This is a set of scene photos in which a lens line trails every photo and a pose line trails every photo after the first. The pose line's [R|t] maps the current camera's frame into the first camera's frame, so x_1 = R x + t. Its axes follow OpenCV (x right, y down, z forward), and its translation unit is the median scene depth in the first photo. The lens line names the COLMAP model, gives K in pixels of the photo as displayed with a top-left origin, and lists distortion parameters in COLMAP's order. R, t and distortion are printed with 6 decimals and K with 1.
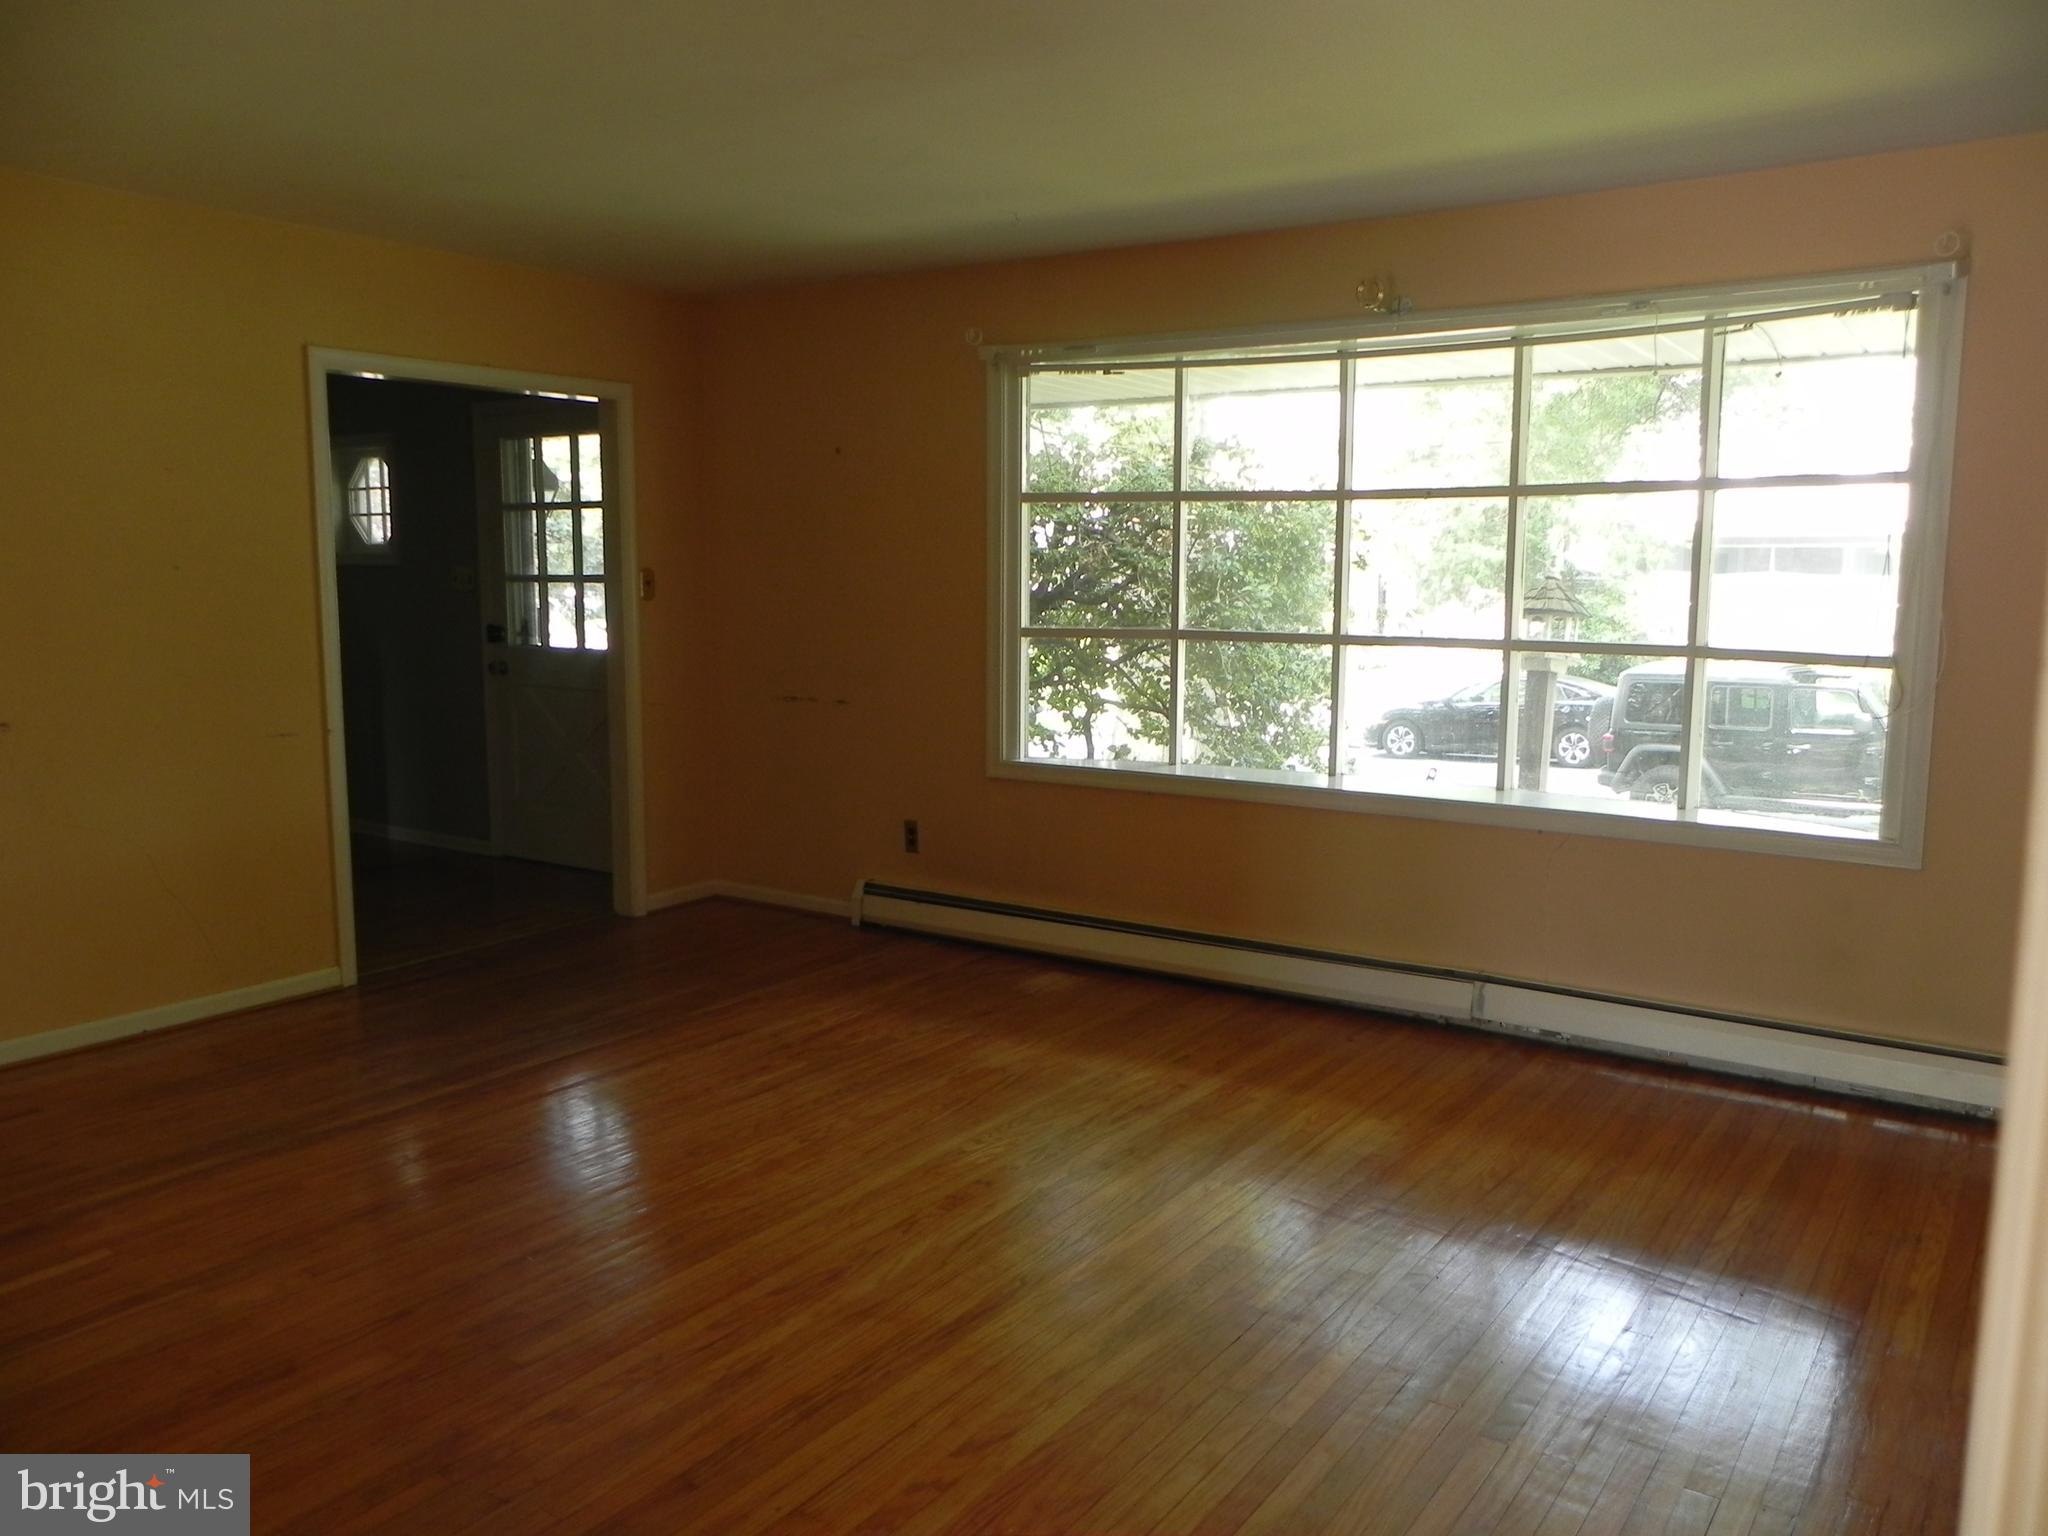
lens RADIAL K [[1545.9, 0, 1029.8], [0, 1545.9, 775.4], [0, 0, 1]] dist [-0.007917, 0.000663]
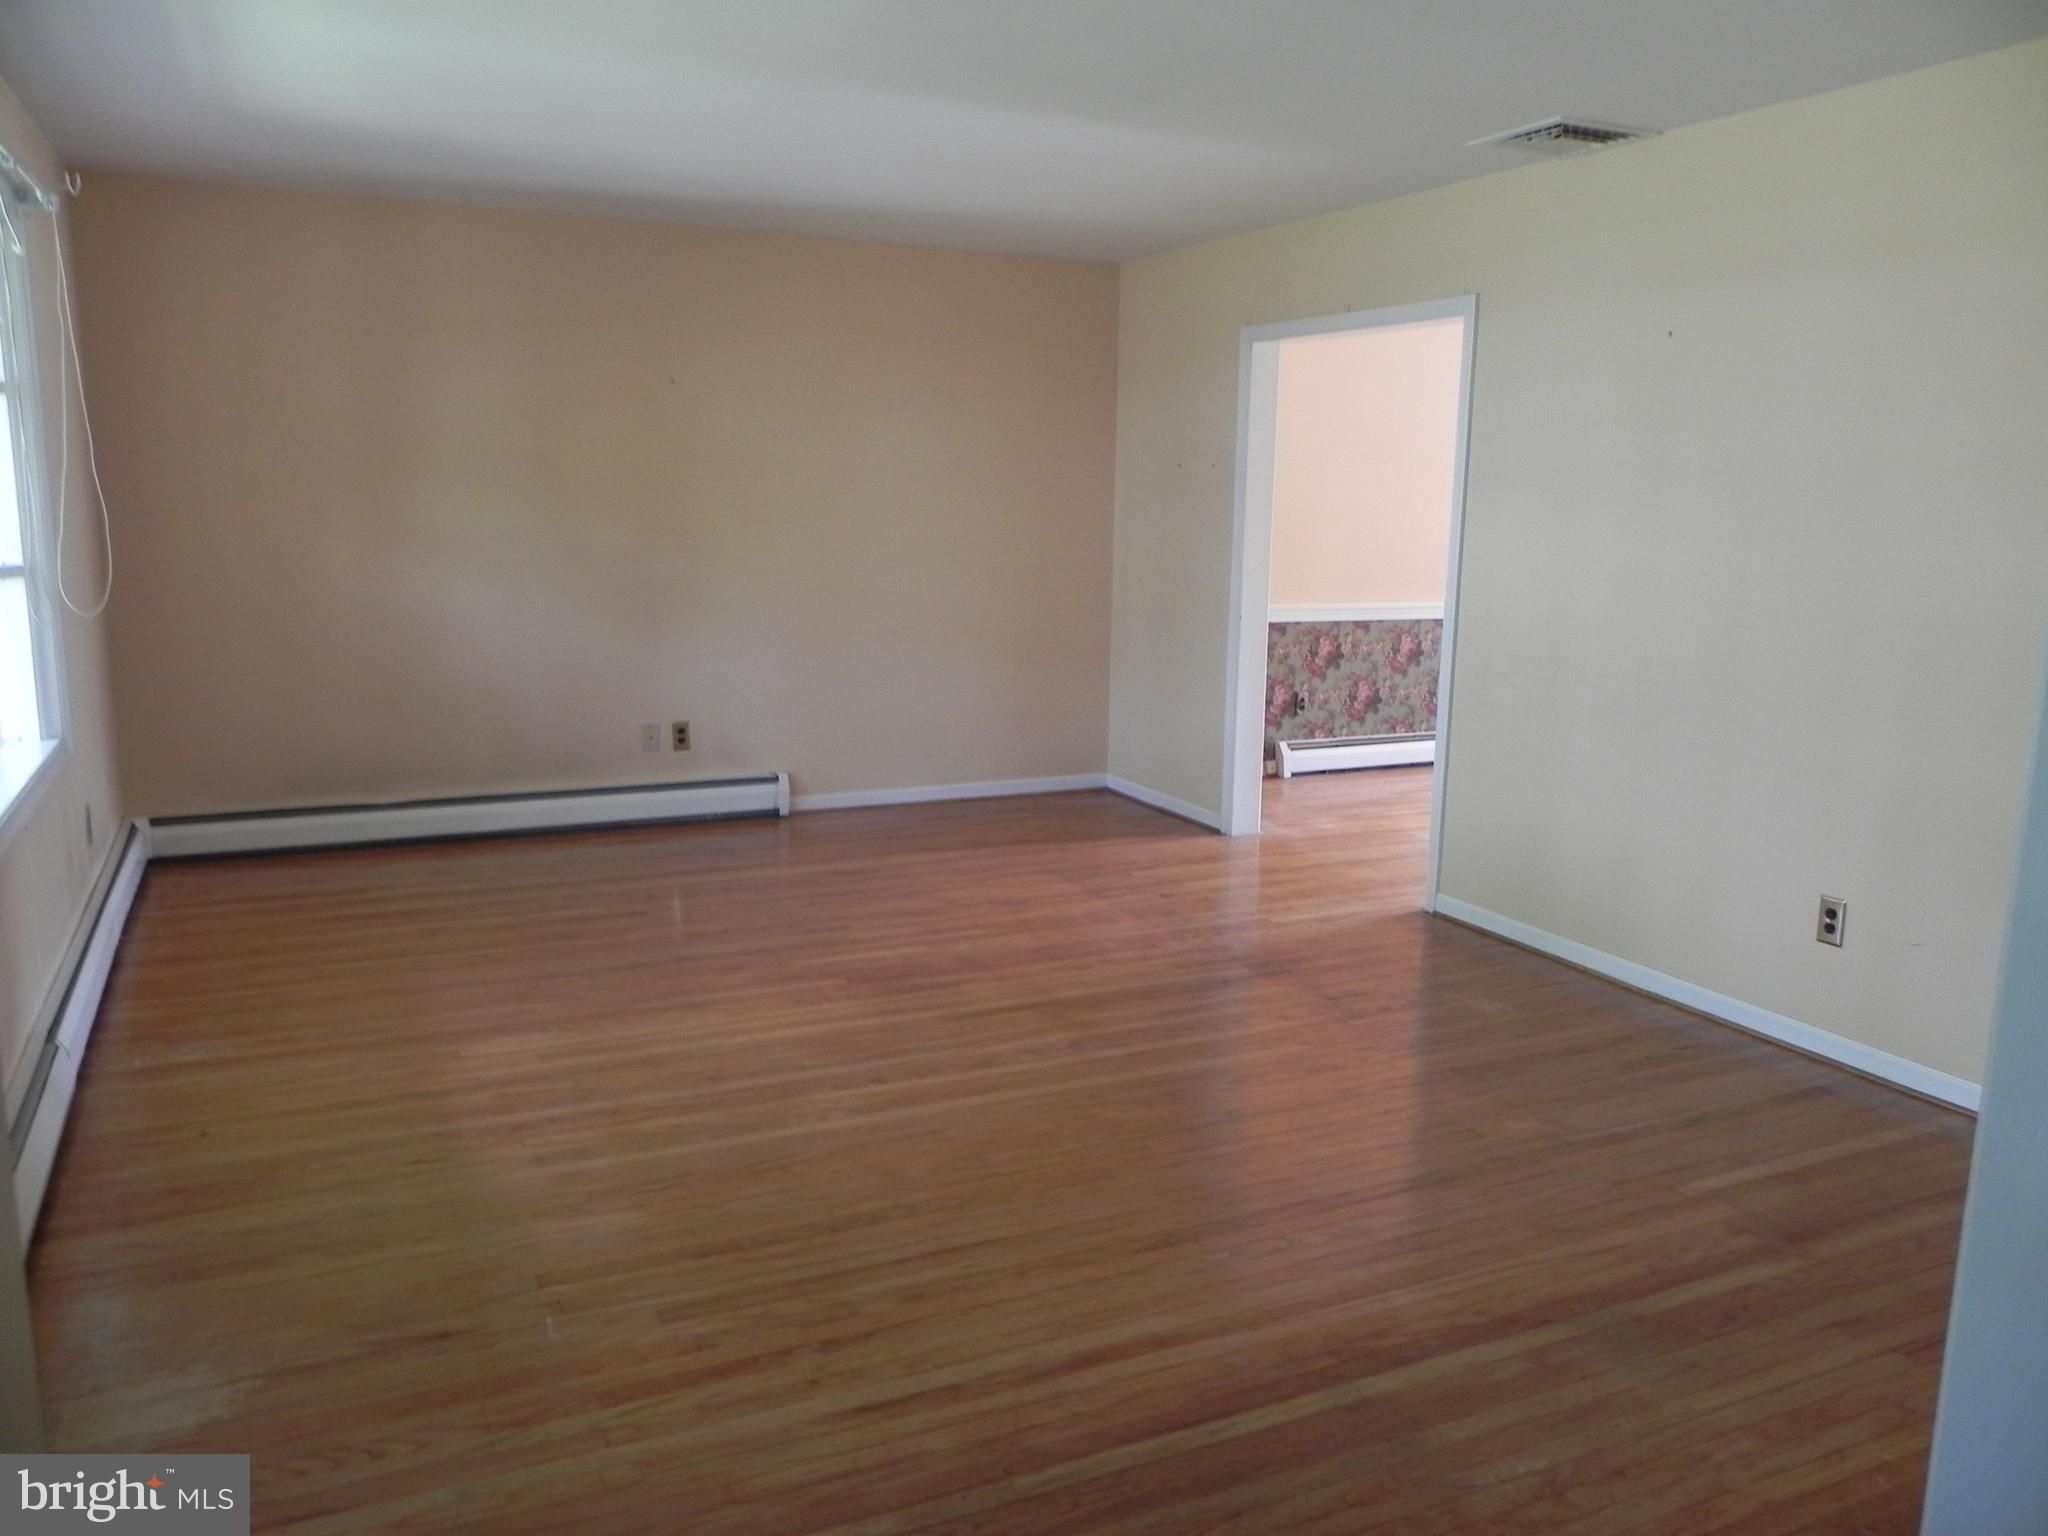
lens RADIAL K [[1545.9, 0, 1029.8], [0, 1545.9, 775.4], [0, 0, 1]] dist [-0.007917, 0.000663]
pose [[-0.869021, -0.111134, 0.482132, -0.517464], [0.042412, 0.954129, 0.296376, -0.211537], [-0.492954, 0.278005, -0.824445, 1.499357]]
